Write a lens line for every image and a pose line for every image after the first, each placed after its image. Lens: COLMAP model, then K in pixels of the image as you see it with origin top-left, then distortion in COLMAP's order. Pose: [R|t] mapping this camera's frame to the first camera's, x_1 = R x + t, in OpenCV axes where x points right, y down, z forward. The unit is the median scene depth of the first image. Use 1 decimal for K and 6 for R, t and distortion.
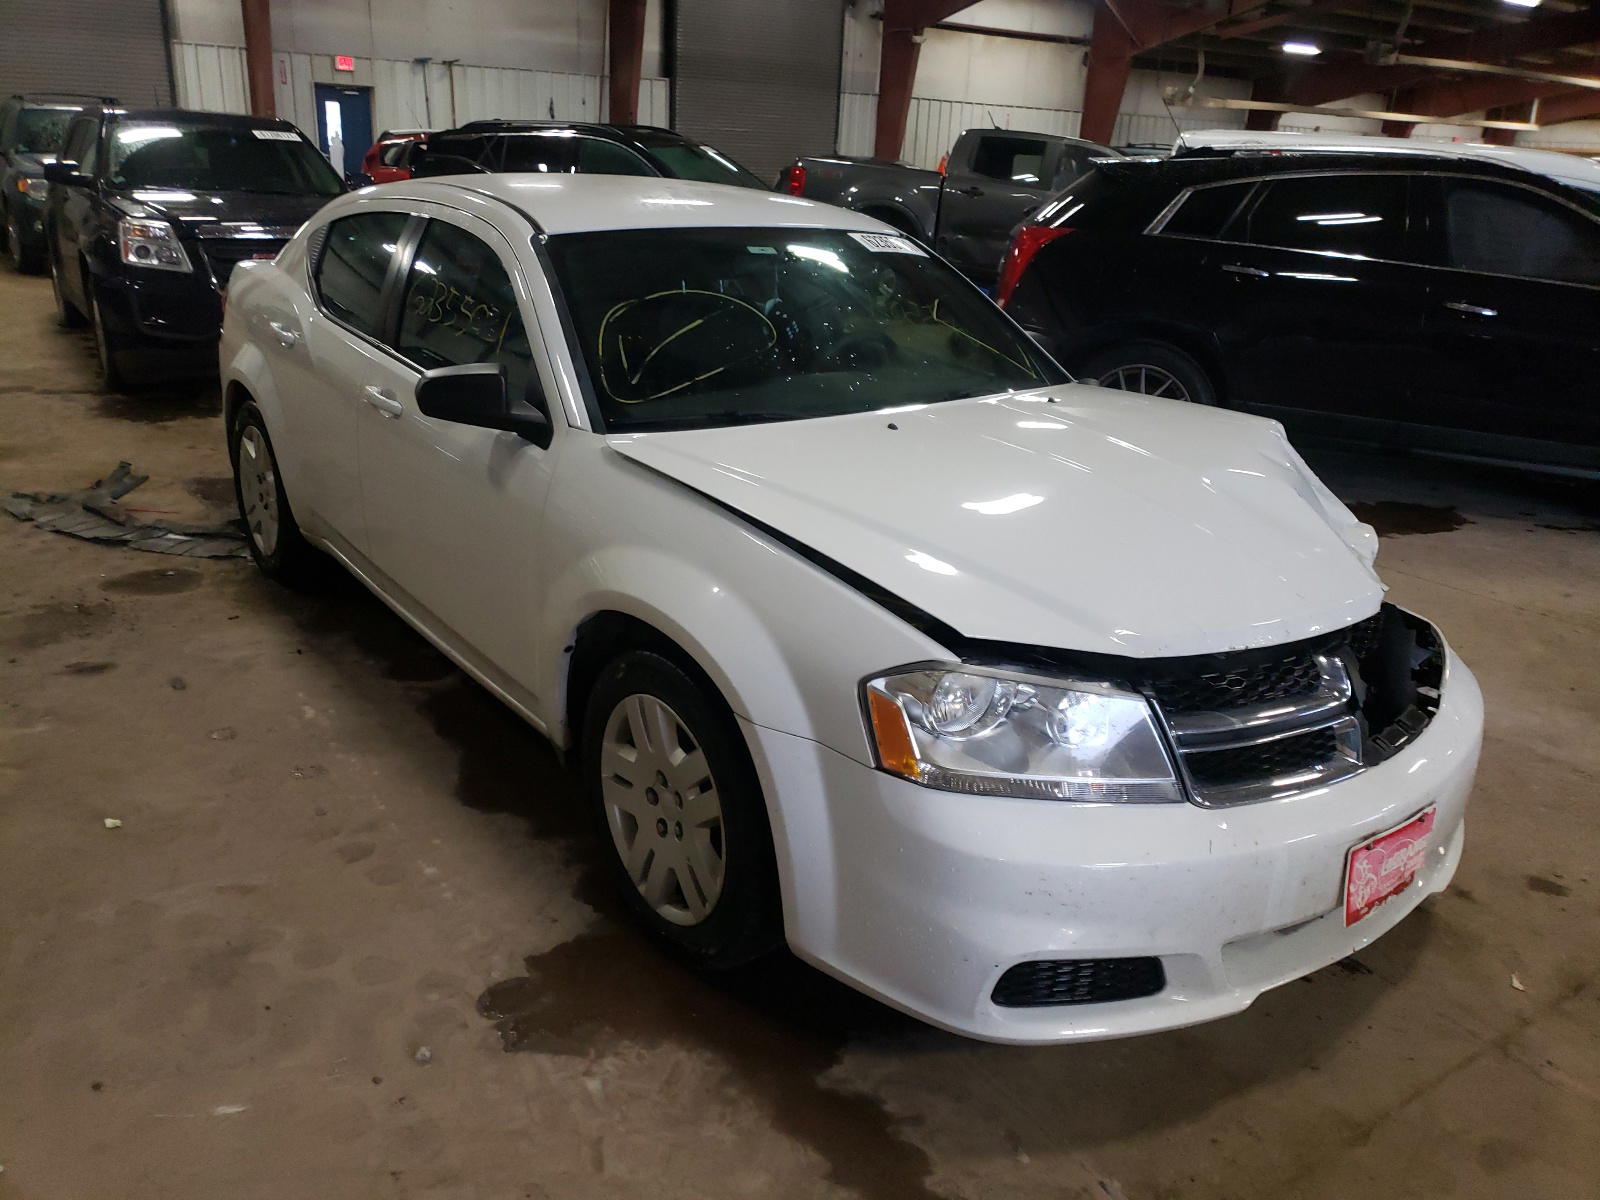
lens RADIAL K [[1252.8, 0, 797.4], [0, 1252.8, 600.0], [0, 0, 1]] dist [0.014149, 0.002812]
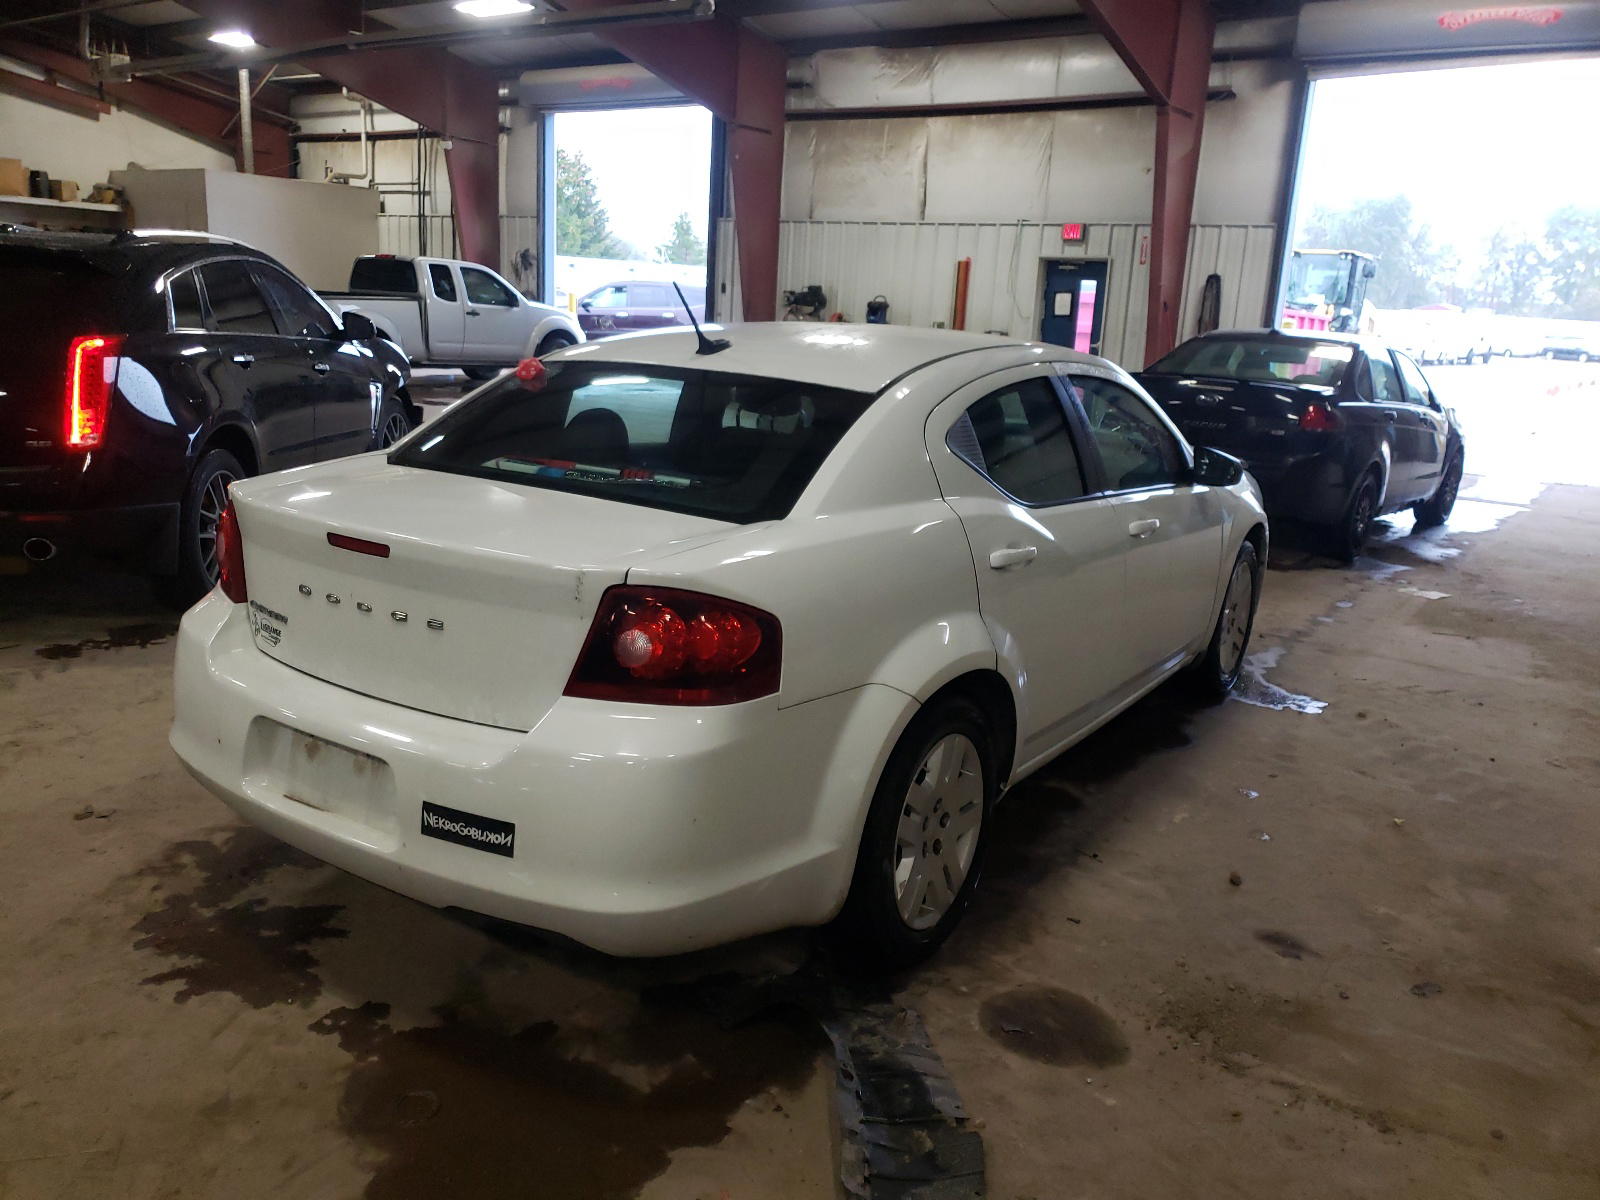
lens RADIAL K [[1252.8, 0, 797.6], [0, 1252.8, 607.0], [0, 0, 1]] dist [0.014149, 0.002812]
pose [[-0.334674, -0.303354, 0.892171, -1.138161], [0.242487, 0.887161, 0.392613, -0.556219], [-0.910600, 0.347737, -0.223351, 1.406913]]
